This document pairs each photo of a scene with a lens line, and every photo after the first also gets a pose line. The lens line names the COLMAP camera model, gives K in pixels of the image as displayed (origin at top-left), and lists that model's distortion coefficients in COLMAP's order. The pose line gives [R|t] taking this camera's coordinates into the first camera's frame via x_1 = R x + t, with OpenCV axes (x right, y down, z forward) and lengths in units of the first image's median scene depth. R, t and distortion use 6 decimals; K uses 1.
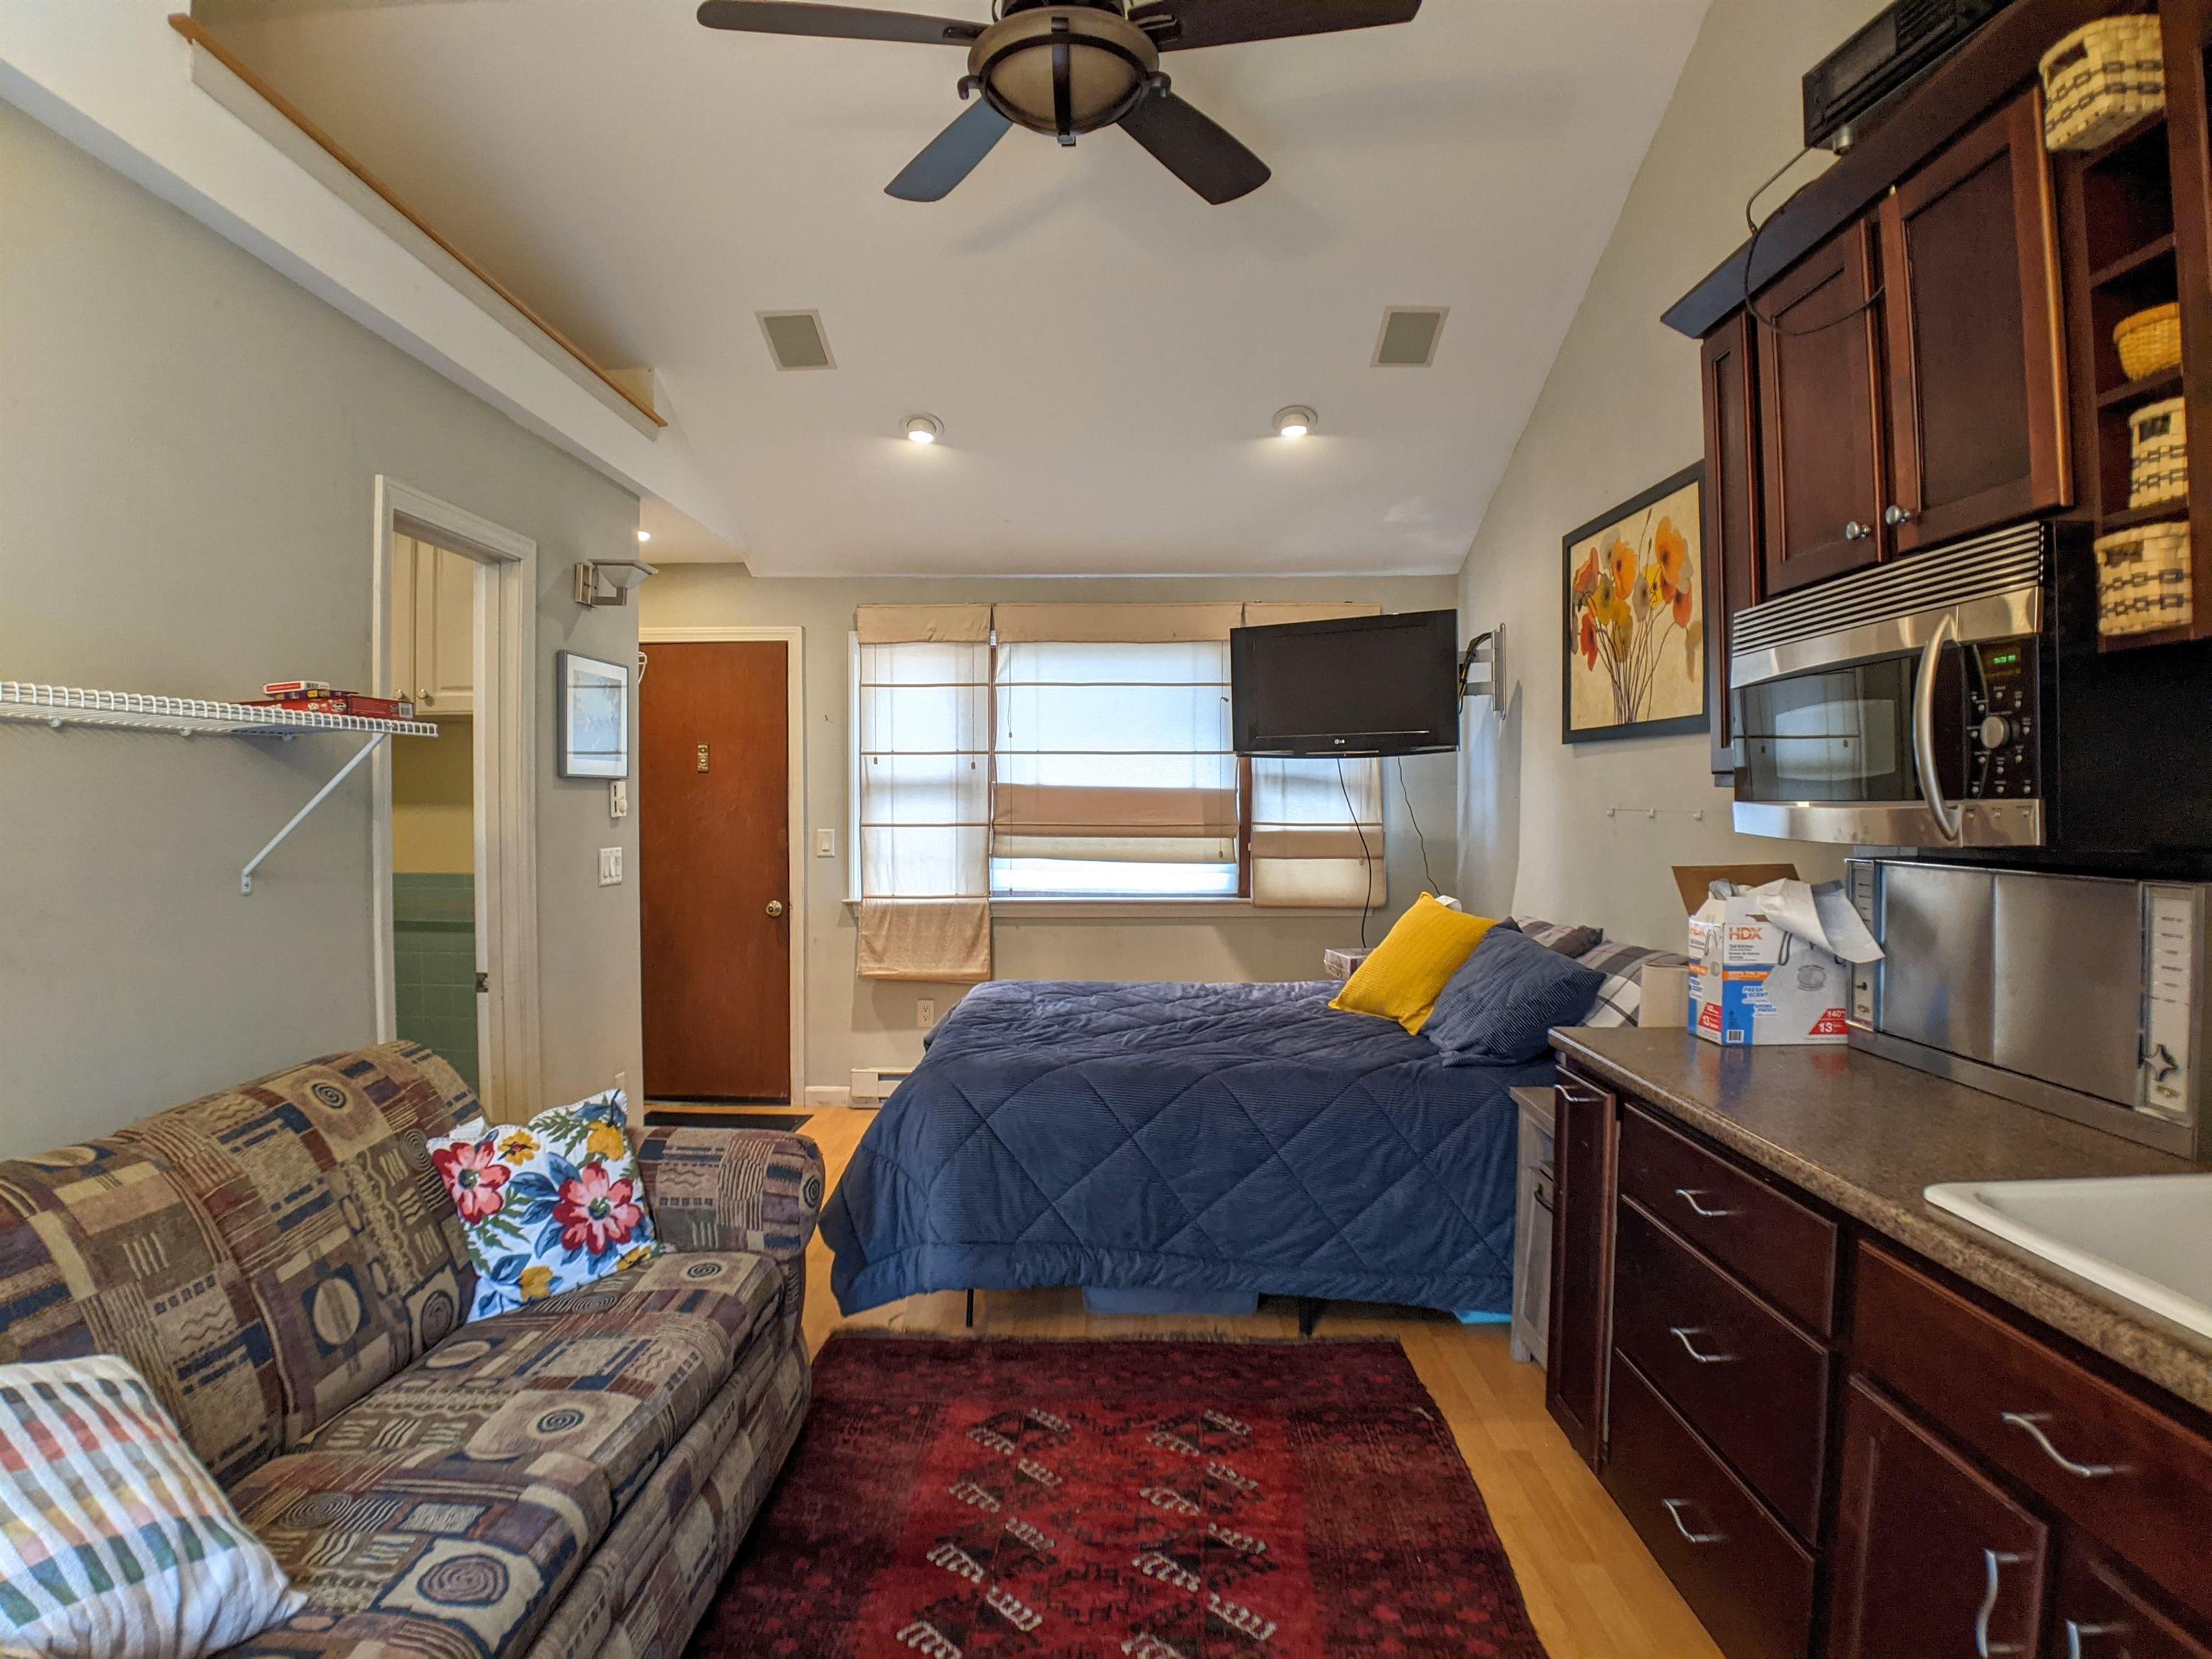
lens RADIAL K [[1216.5, 0, 1086.2], [0, 1216.5, 825.3], [0, 0, 1]] dist [-0.100718, 0.014560]
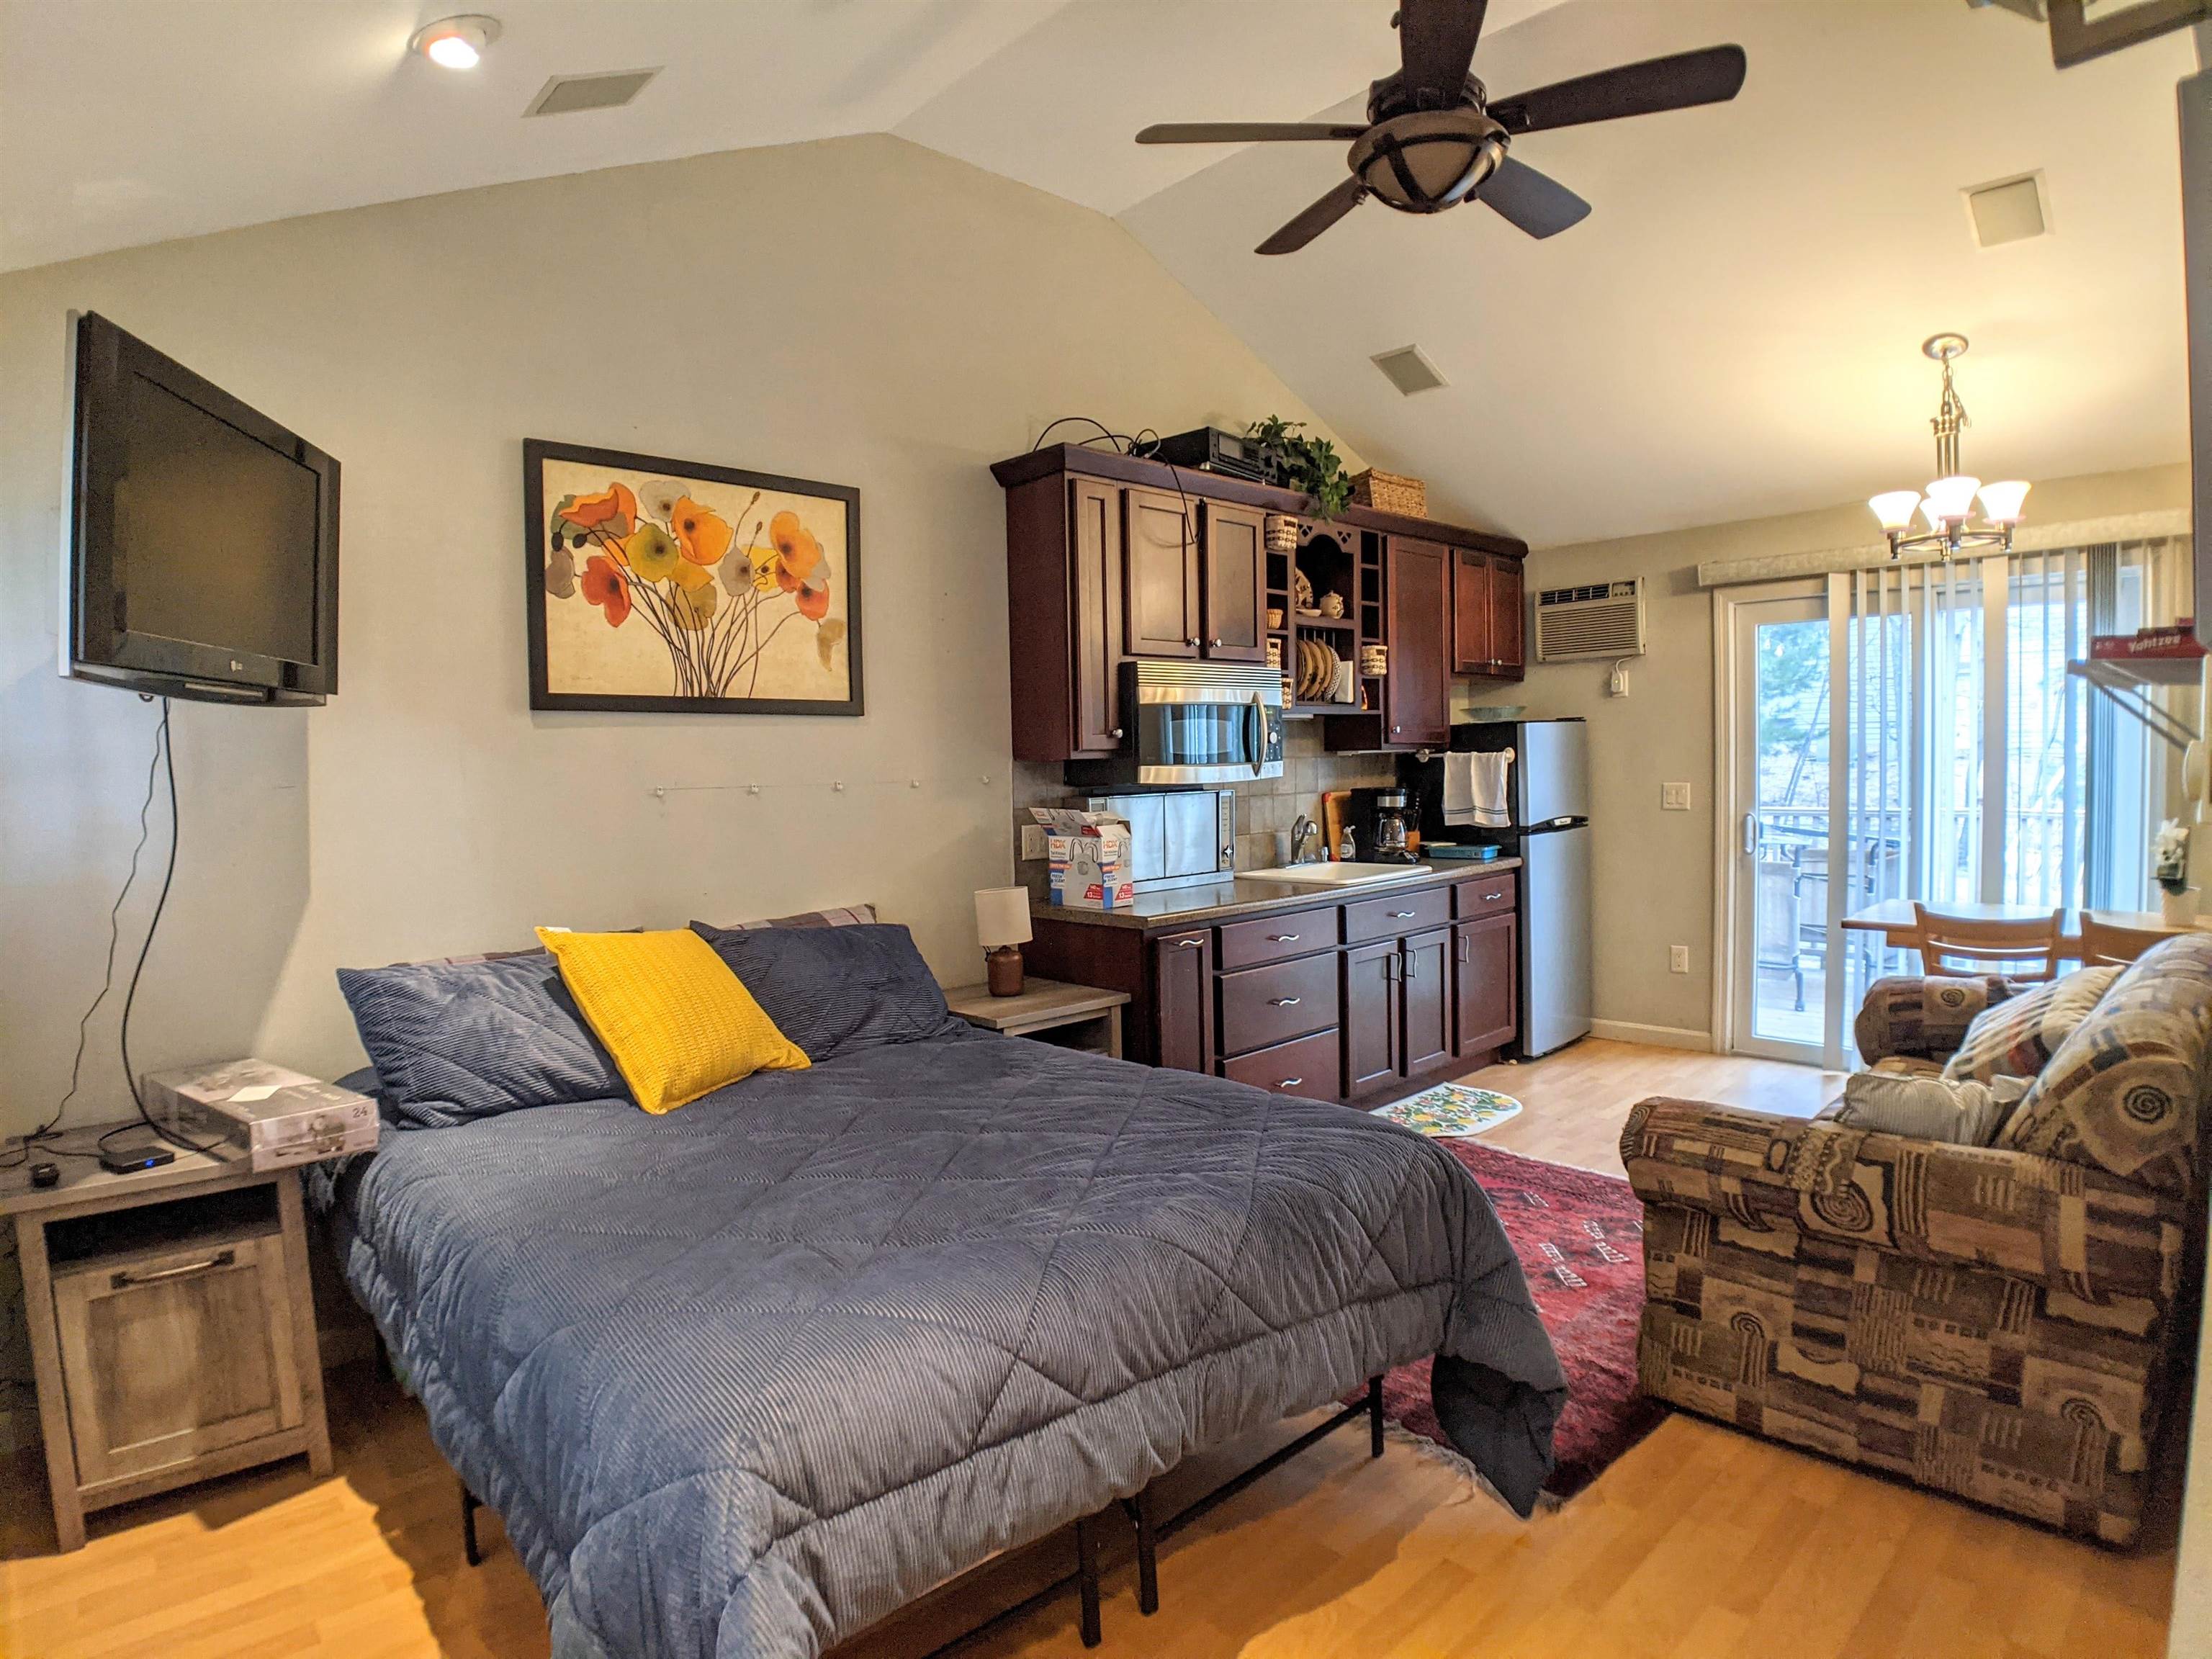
lens RADIAL K [[1191.7, 0, 1074.7], [0, 1191.7, 828.3], [0, 0, 1]] dist [-0.079978, 0.001625]
pose [[-0.684052, -0.019002, 0.729185, -0.704649], [0.042611, 0.996913, 0.065952, -0.048507], [-0.728187, 0.076186, -0.681131, 2.305832]]
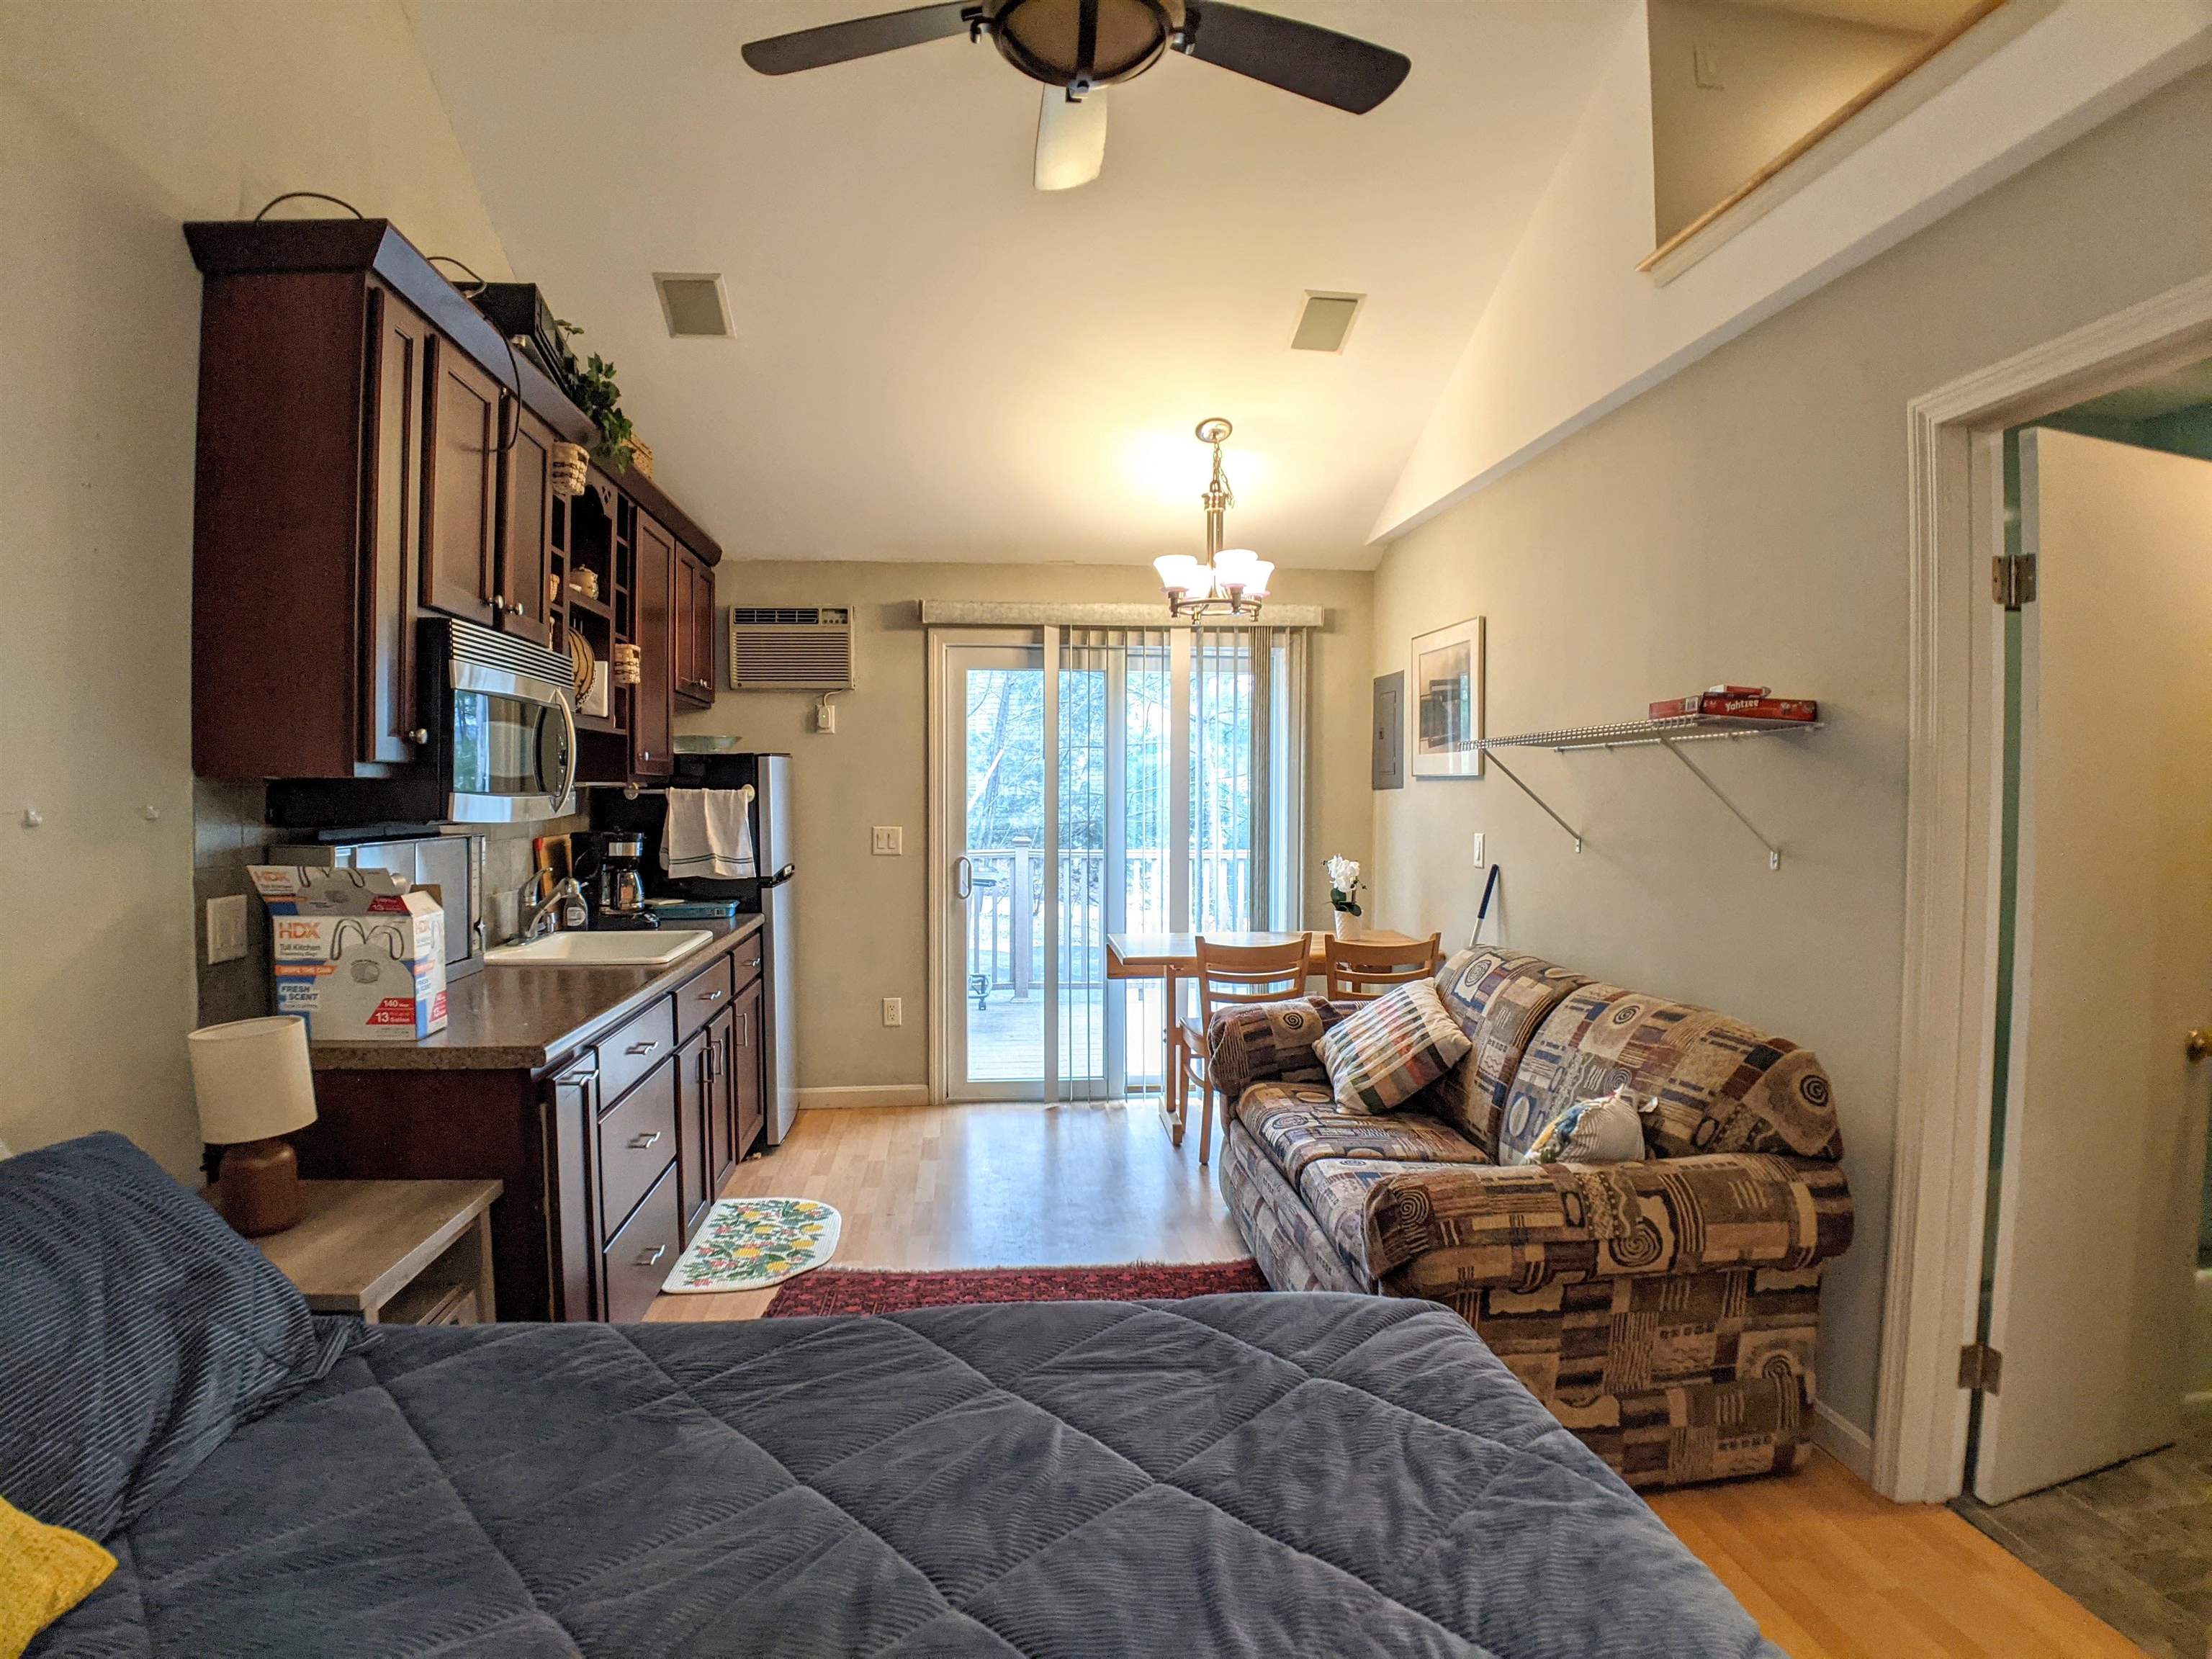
lens RADIAL K [[1191.7, 0, 1074.7], [0, 1191.7, 828.3], [0, 0, 1]] dist [-0.079978, 0.001625]
pose [[-0.993740, 0.005530, -0.111583, 0.104083], [0.000263, 0.998887, 0.047160, -0.036672], [0.111719, 0.046836, -0.992635, 2.109426]]
